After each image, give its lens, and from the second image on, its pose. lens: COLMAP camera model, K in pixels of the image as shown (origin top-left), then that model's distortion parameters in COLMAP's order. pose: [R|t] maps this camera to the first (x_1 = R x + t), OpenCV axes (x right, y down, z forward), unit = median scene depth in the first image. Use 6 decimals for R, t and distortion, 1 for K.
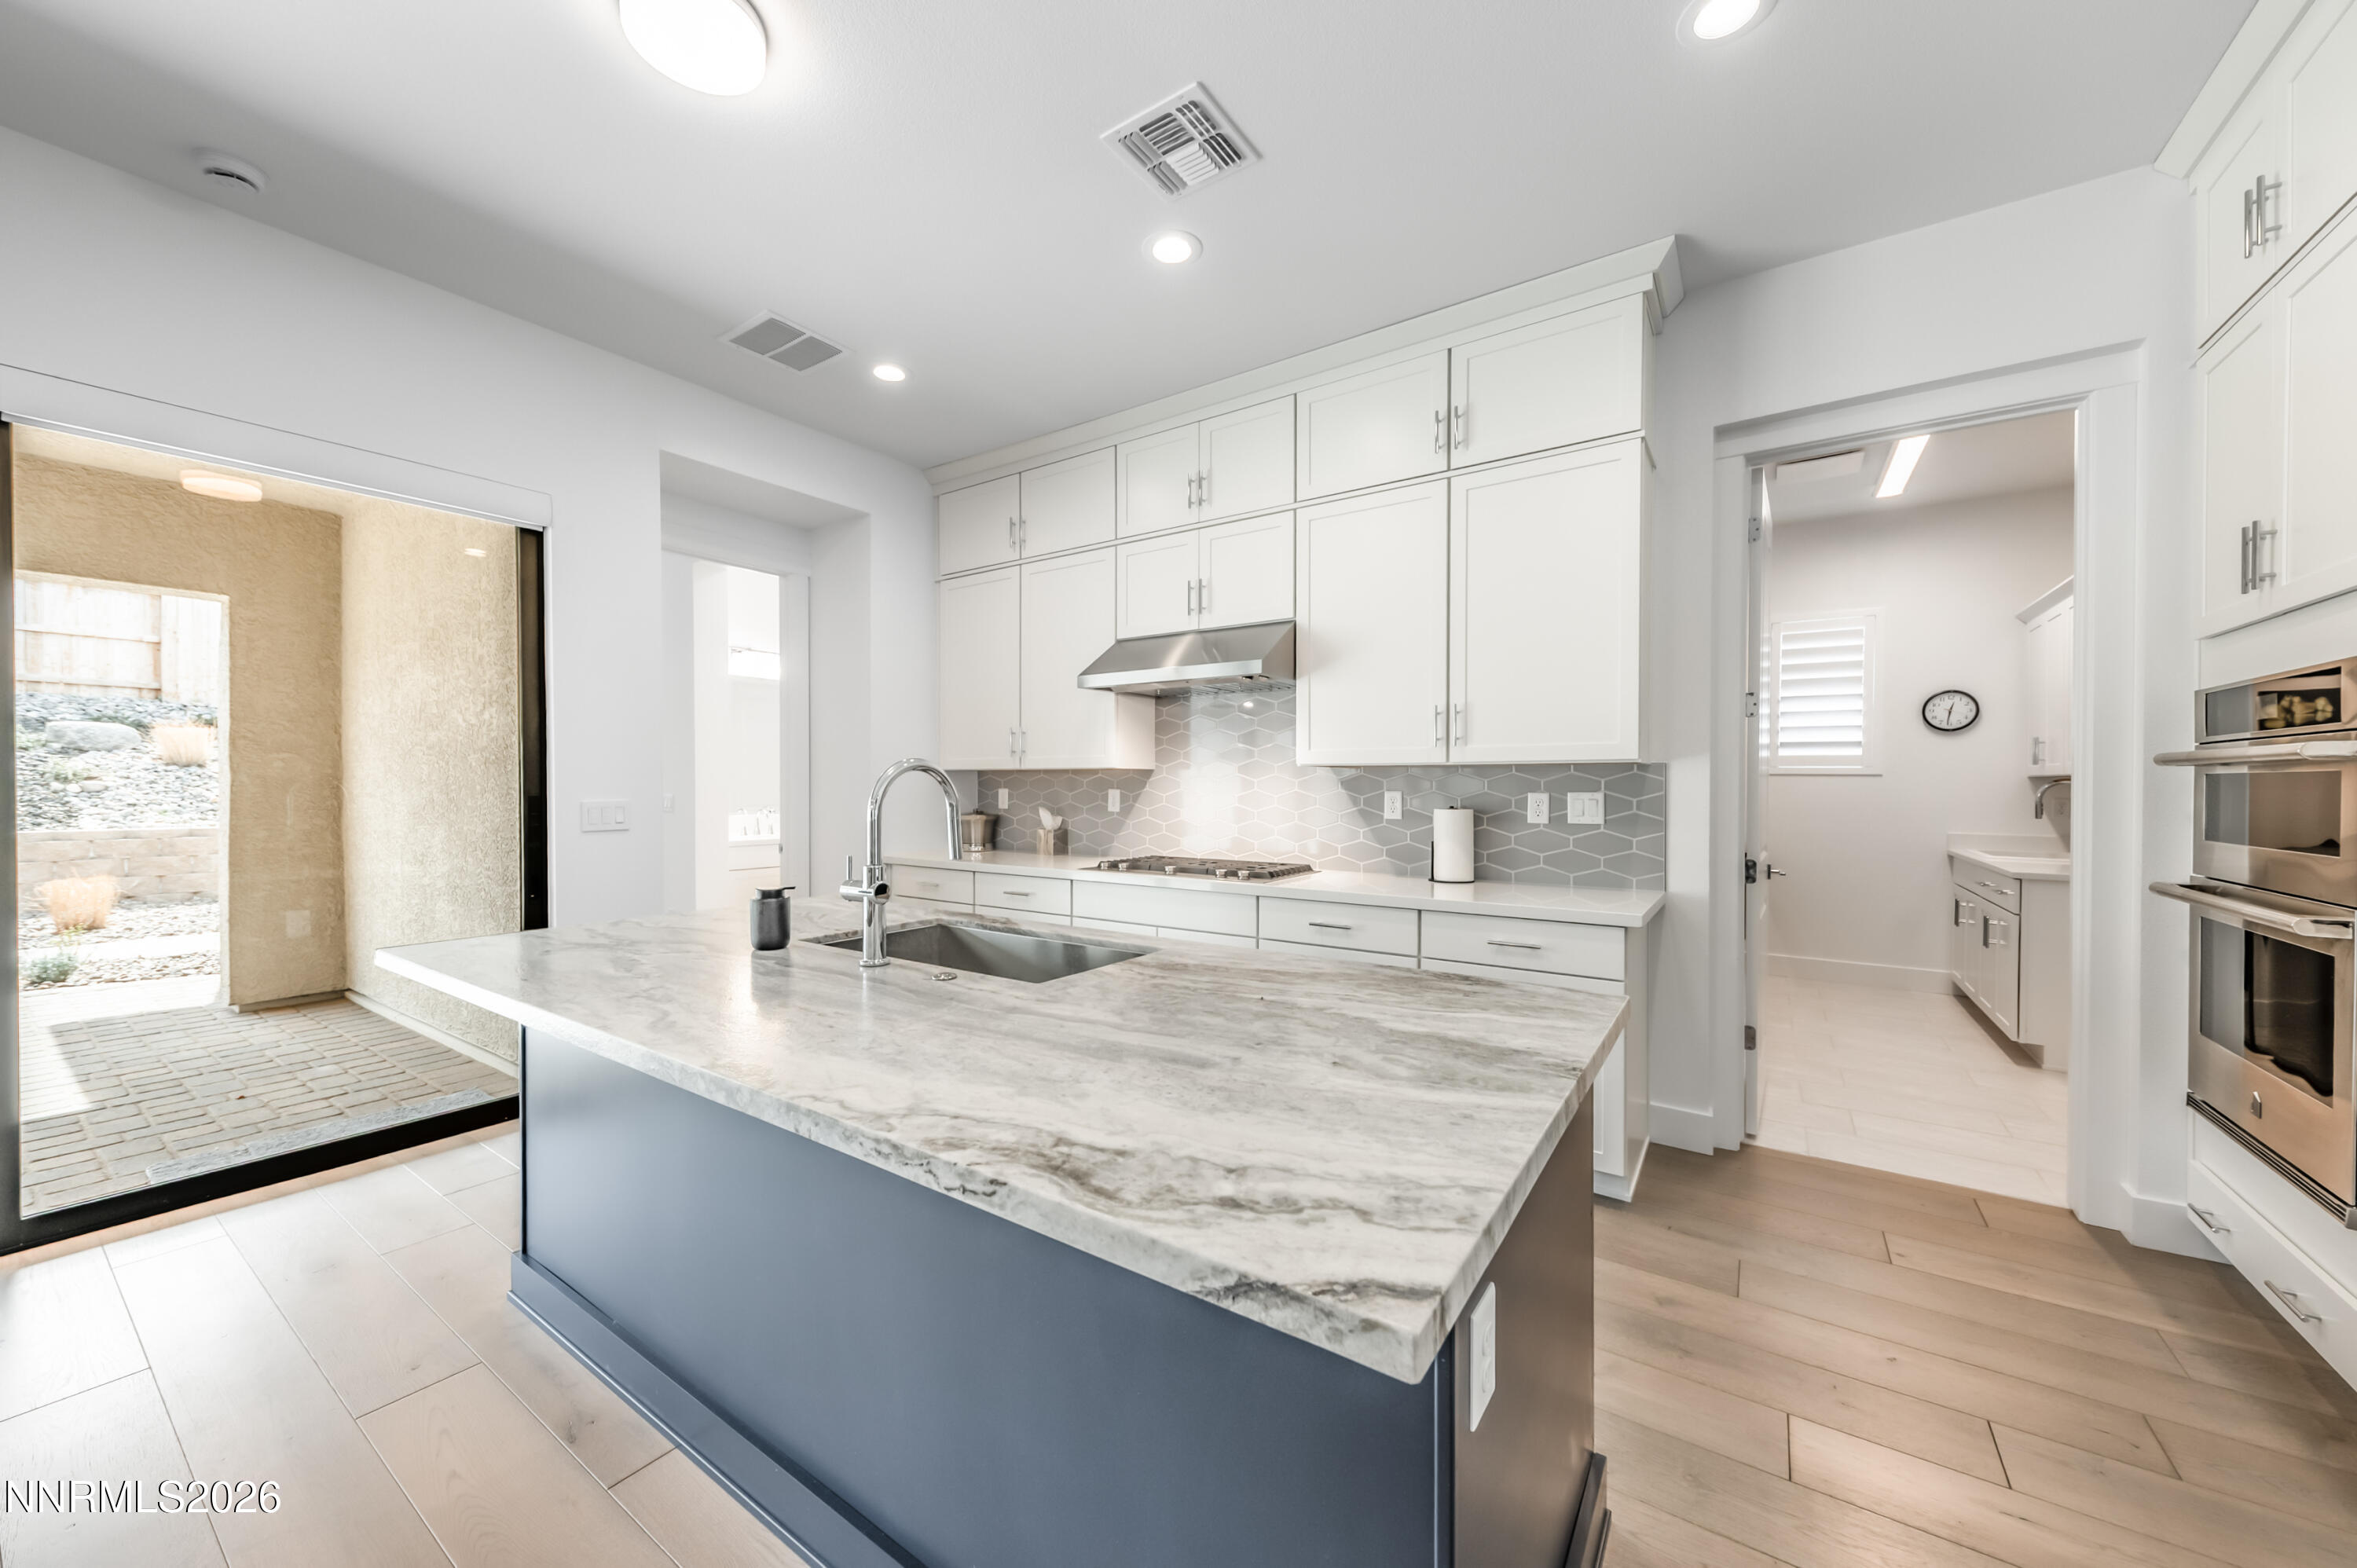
lens RADIAL K [[841.3, 0, 1178.5], [0, 841.3, 784.0], [0, 0, 1]] dist [0.015101, 0.000035]
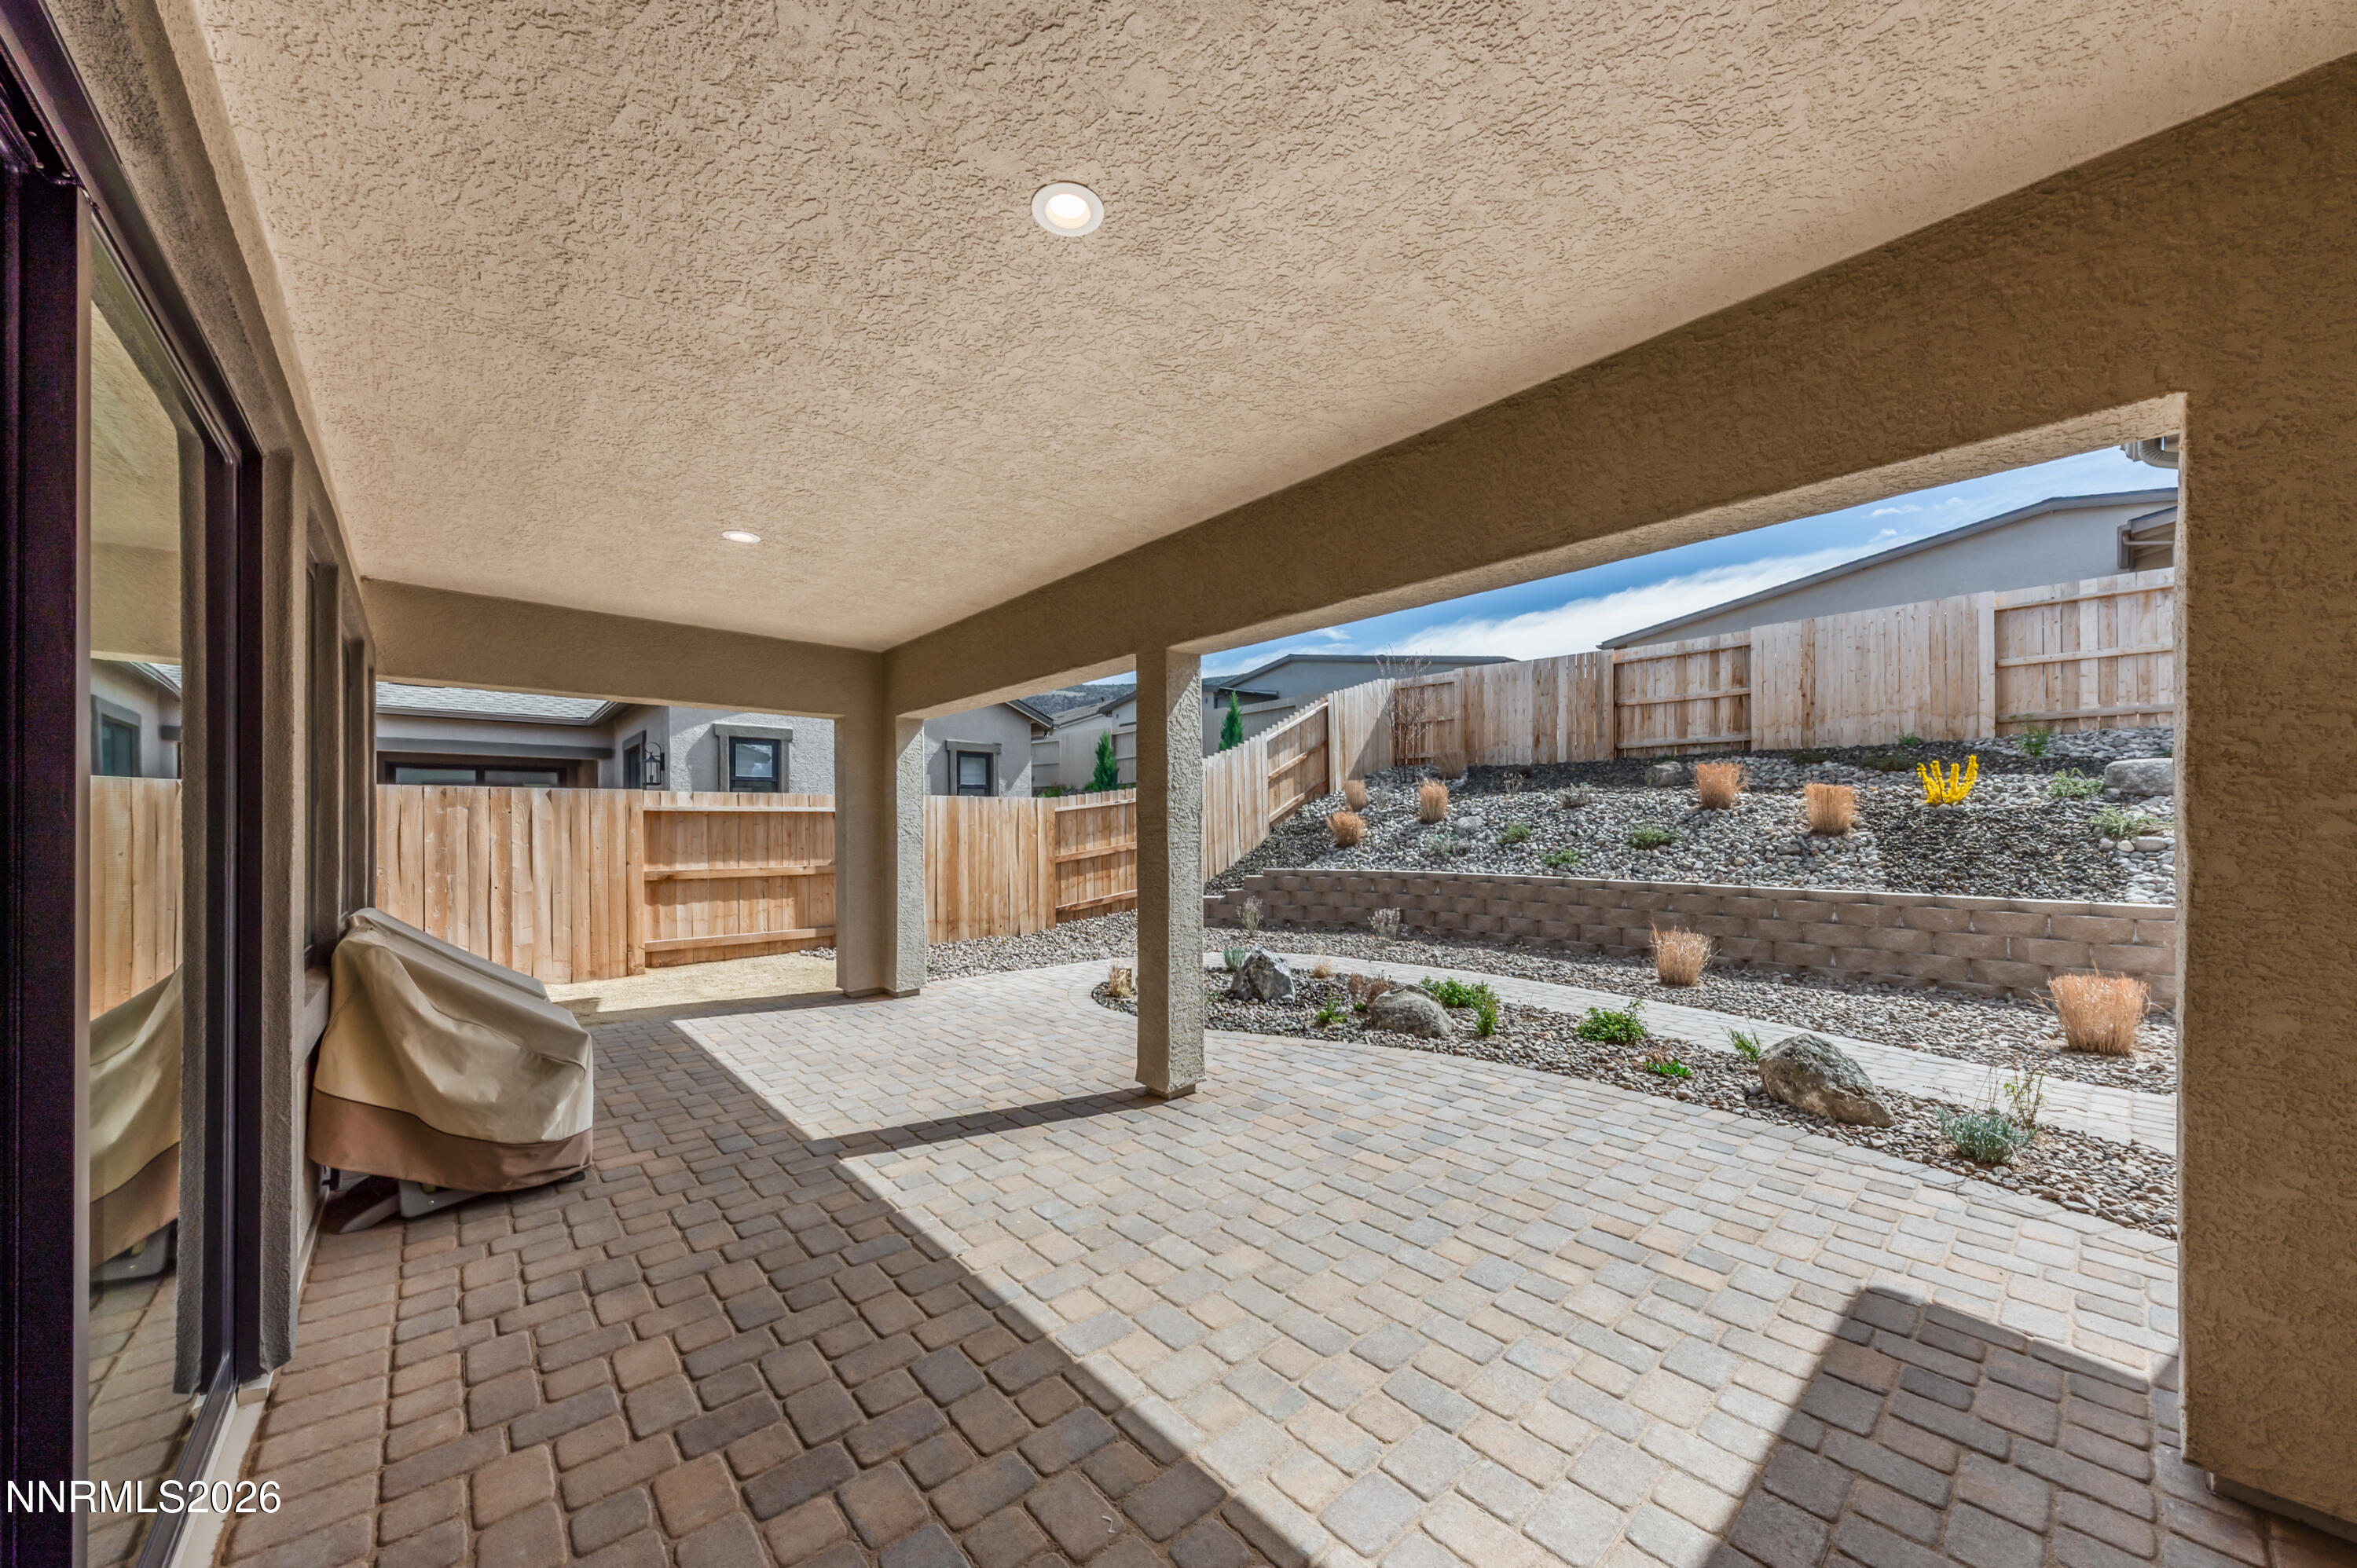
lens RADIAL K [[828.1, 0, 1152.6], [0, 828.1, 825.1], [0, 0, 1]] dist [0.000004, 0.000009]
pose [[-0.259693, -0.003177, -0.965686, -0.360058], [0.004074, 0.999982, -0.004385, -0.014451], [0.965683, -0.005073, -0.259675, 0.371274]]
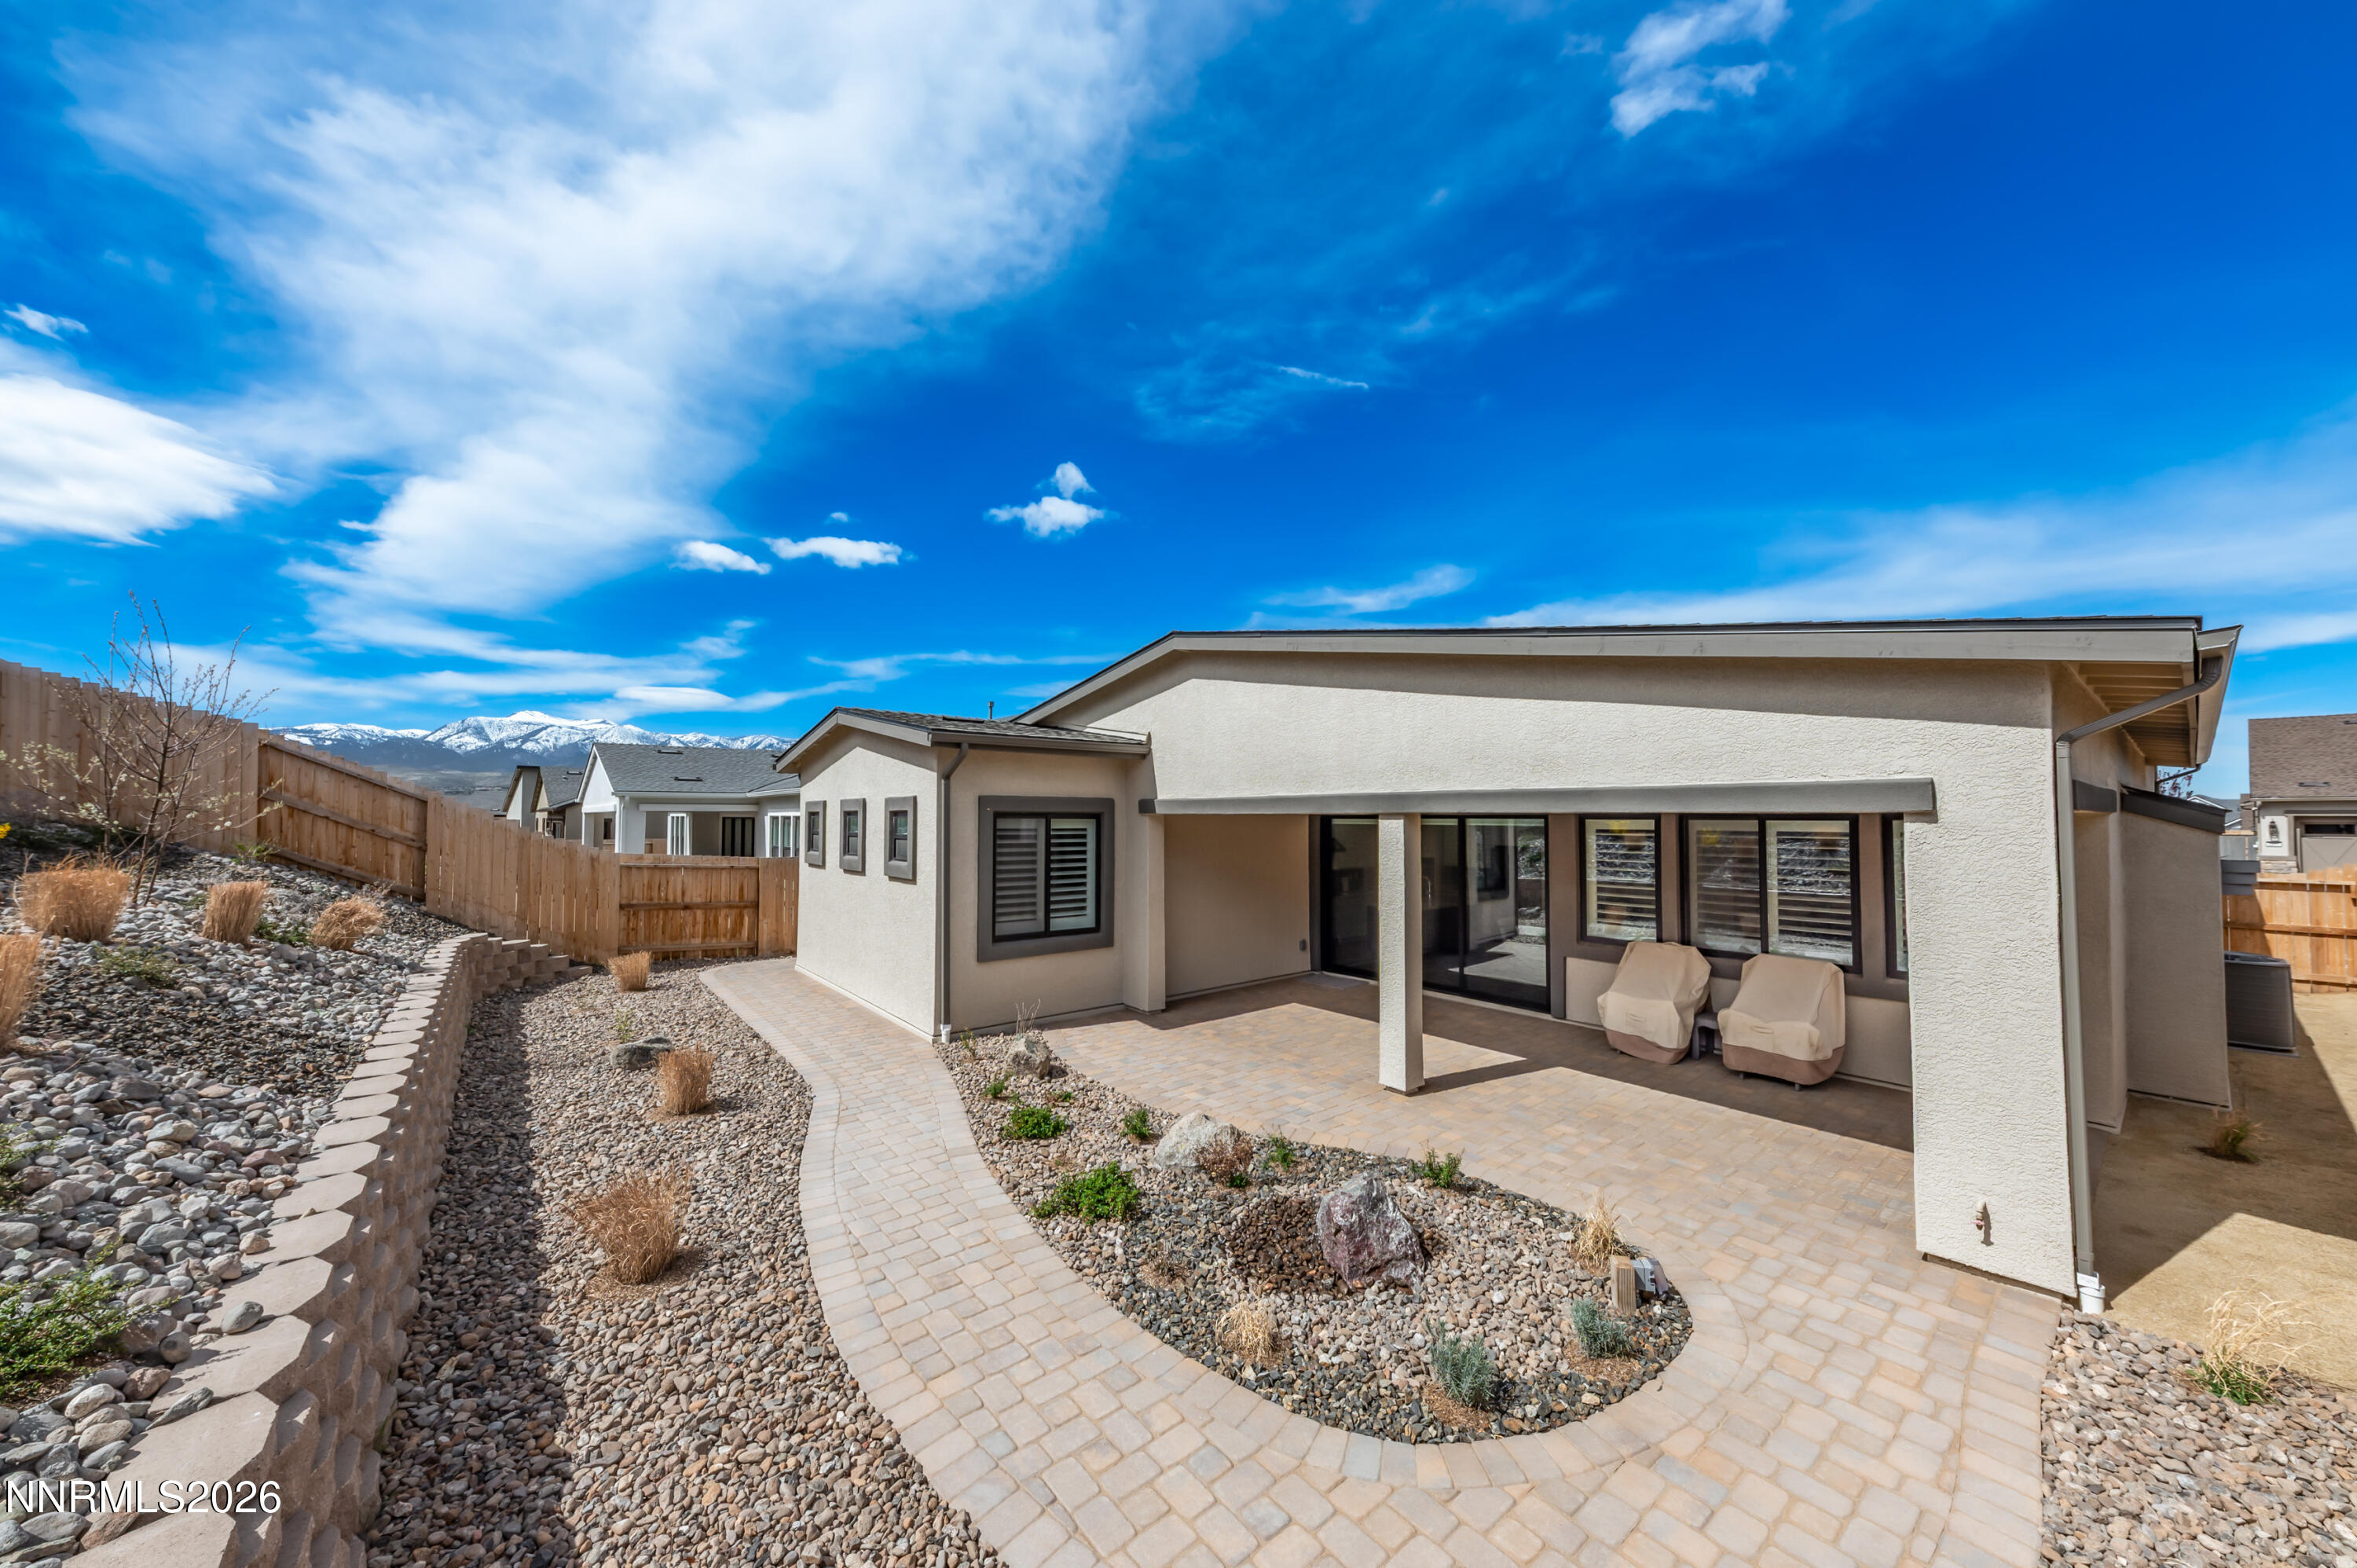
lens RADIAL K [[819.7, 0, 1192.3], [0, 819.7, 795.4], [0, 0, 1]] dist [0.012260, -0.003876]
pose [[0.255504, 0.022644, 0.966543, -1.894025], [-0.004131, 0.999742, -0.022330, -0.139315], [-0.966799, 0.001713, 0.255532, 0.221789]]
